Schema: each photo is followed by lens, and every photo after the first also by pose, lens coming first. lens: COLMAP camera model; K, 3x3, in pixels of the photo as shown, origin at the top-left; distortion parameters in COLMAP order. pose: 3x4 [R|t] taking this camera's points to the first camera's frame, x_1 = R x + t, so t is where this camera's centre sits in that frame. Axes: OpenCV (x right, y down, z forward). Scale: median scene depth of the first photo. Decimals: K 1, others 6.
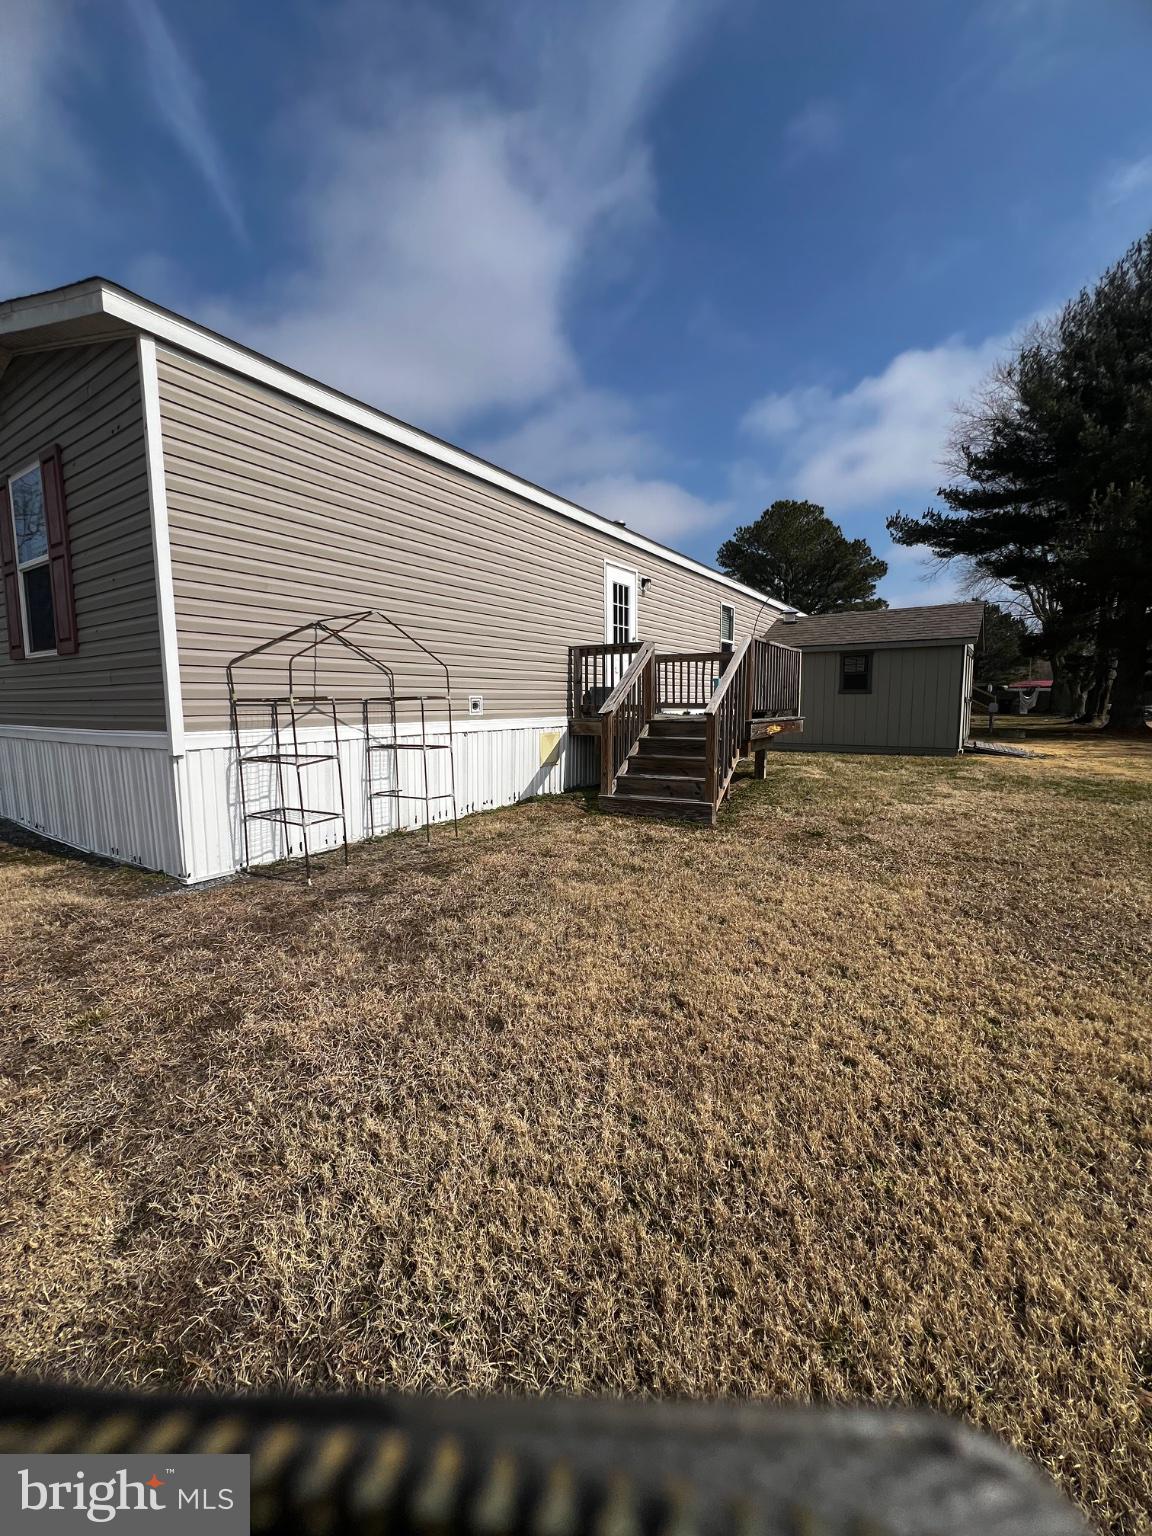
lens RADIAL K [[611.8, 0, 574.2], [0, 611.8, 771.7], [0, 0, 1]] dist [-0.002638, 0.000410]
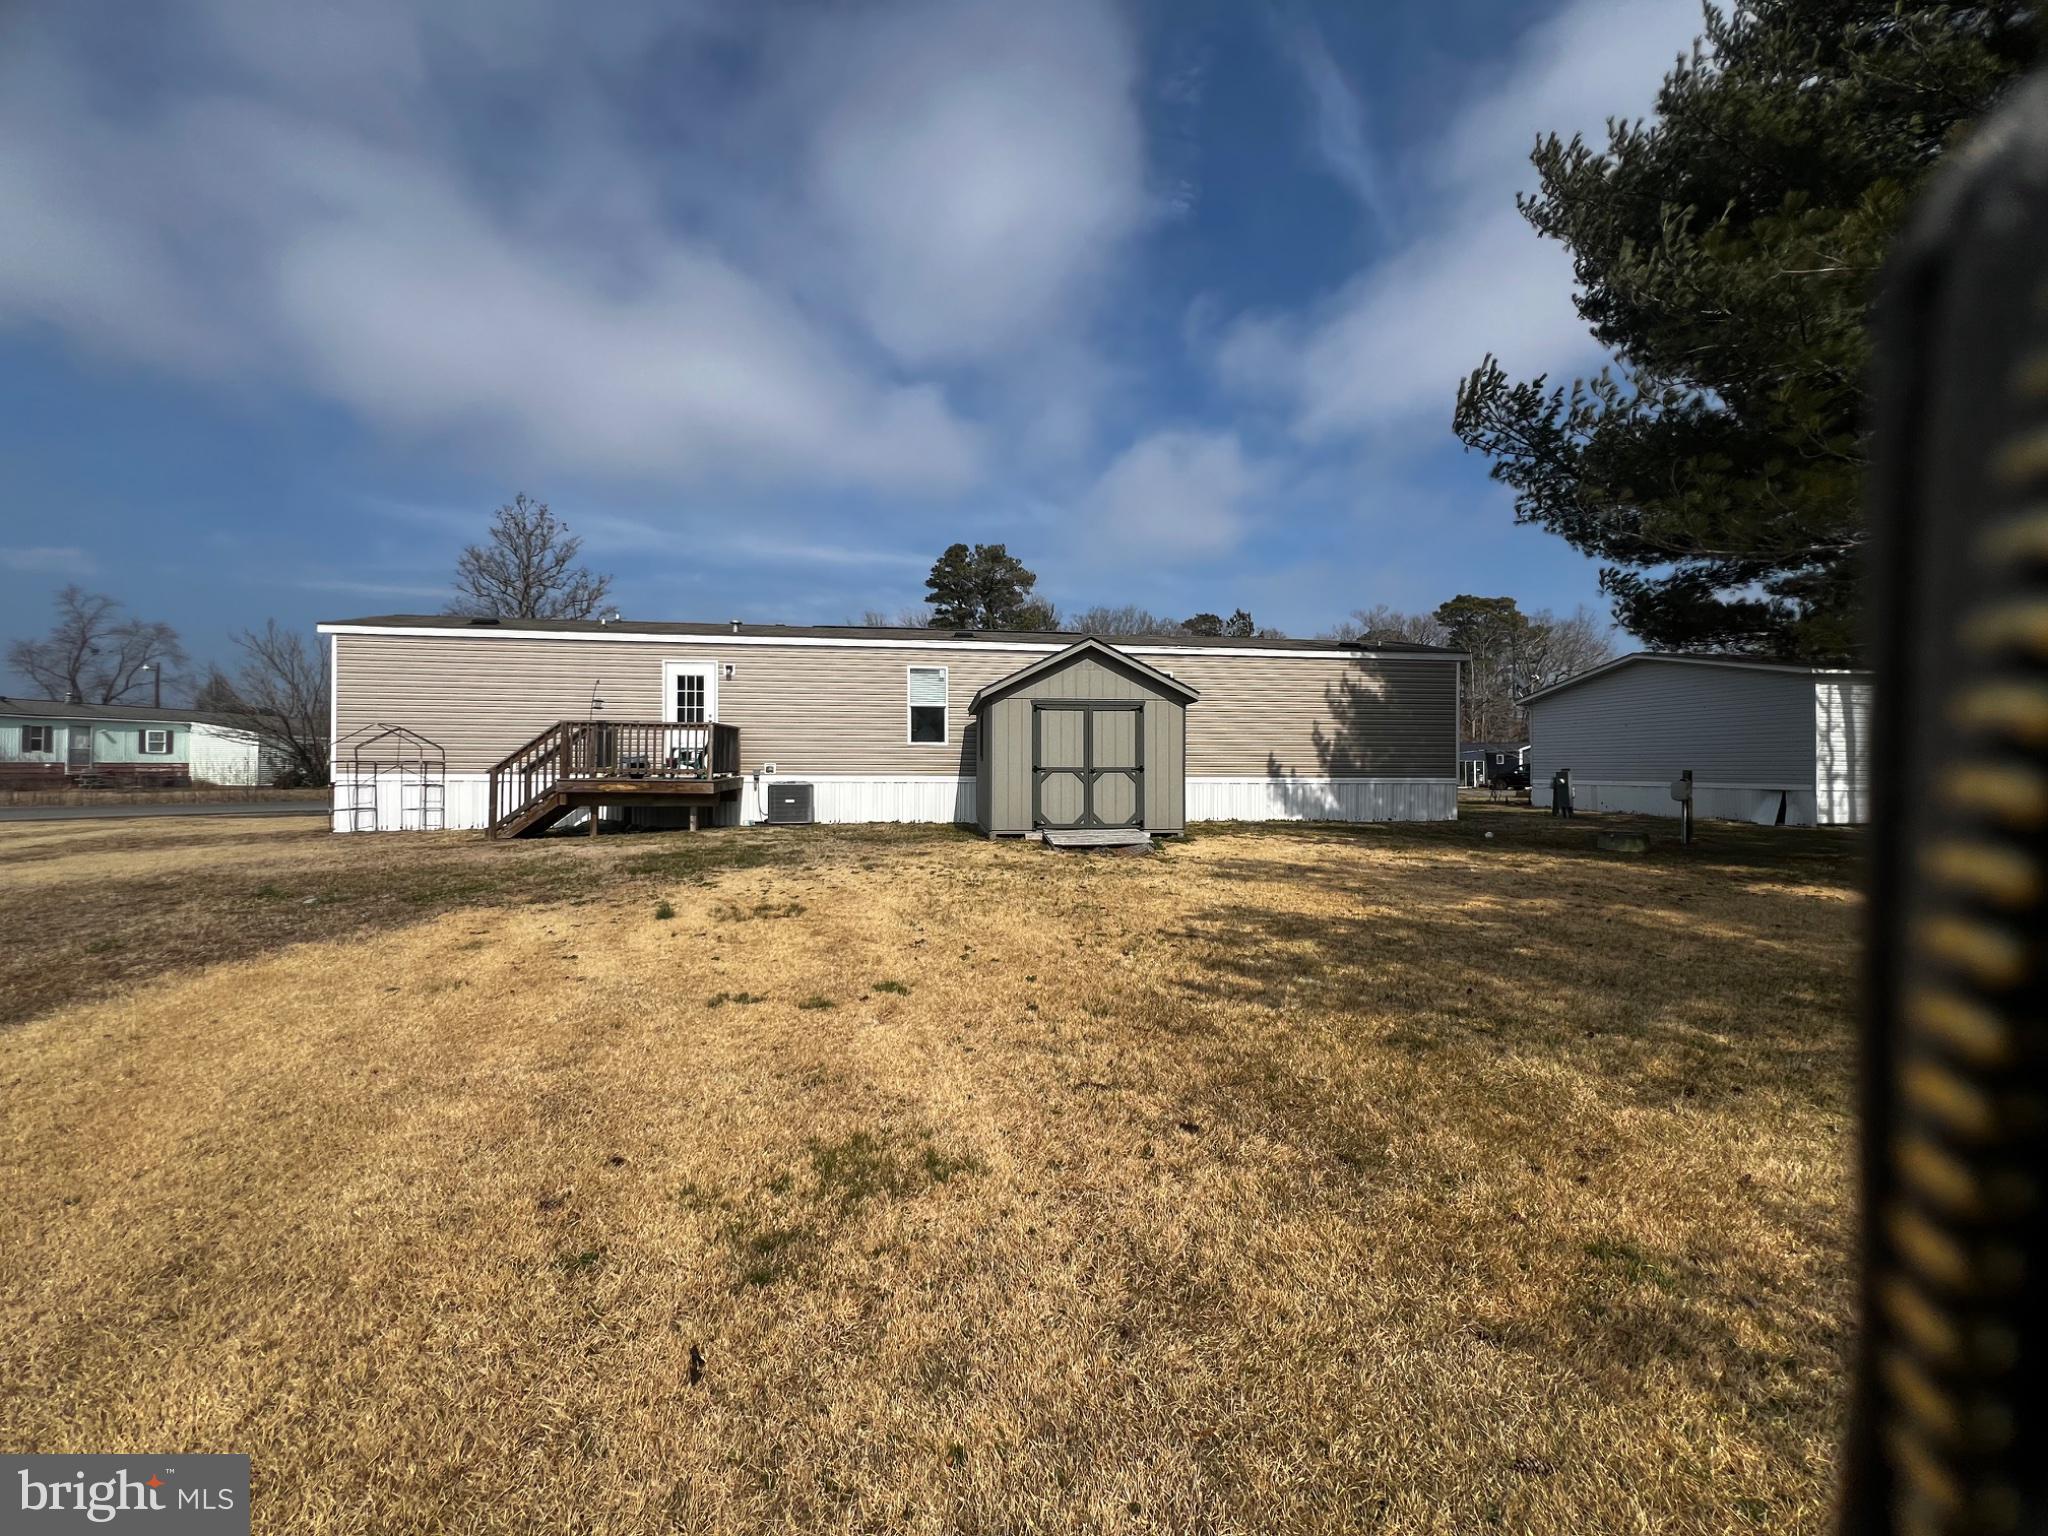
lens RADIAL K [[815.8, 0, 1026.2], [0, 815.8, 758.5], [0, 0, 1]] dist [-0.002638, 0.000410]
pose [[0.628466, 0.013260, -0.777724, 2.912279], [-0.104222, 0.992274, -0.067301, -0.150535], [0.770823, 0.123353, 0.624992, 0.805901]]
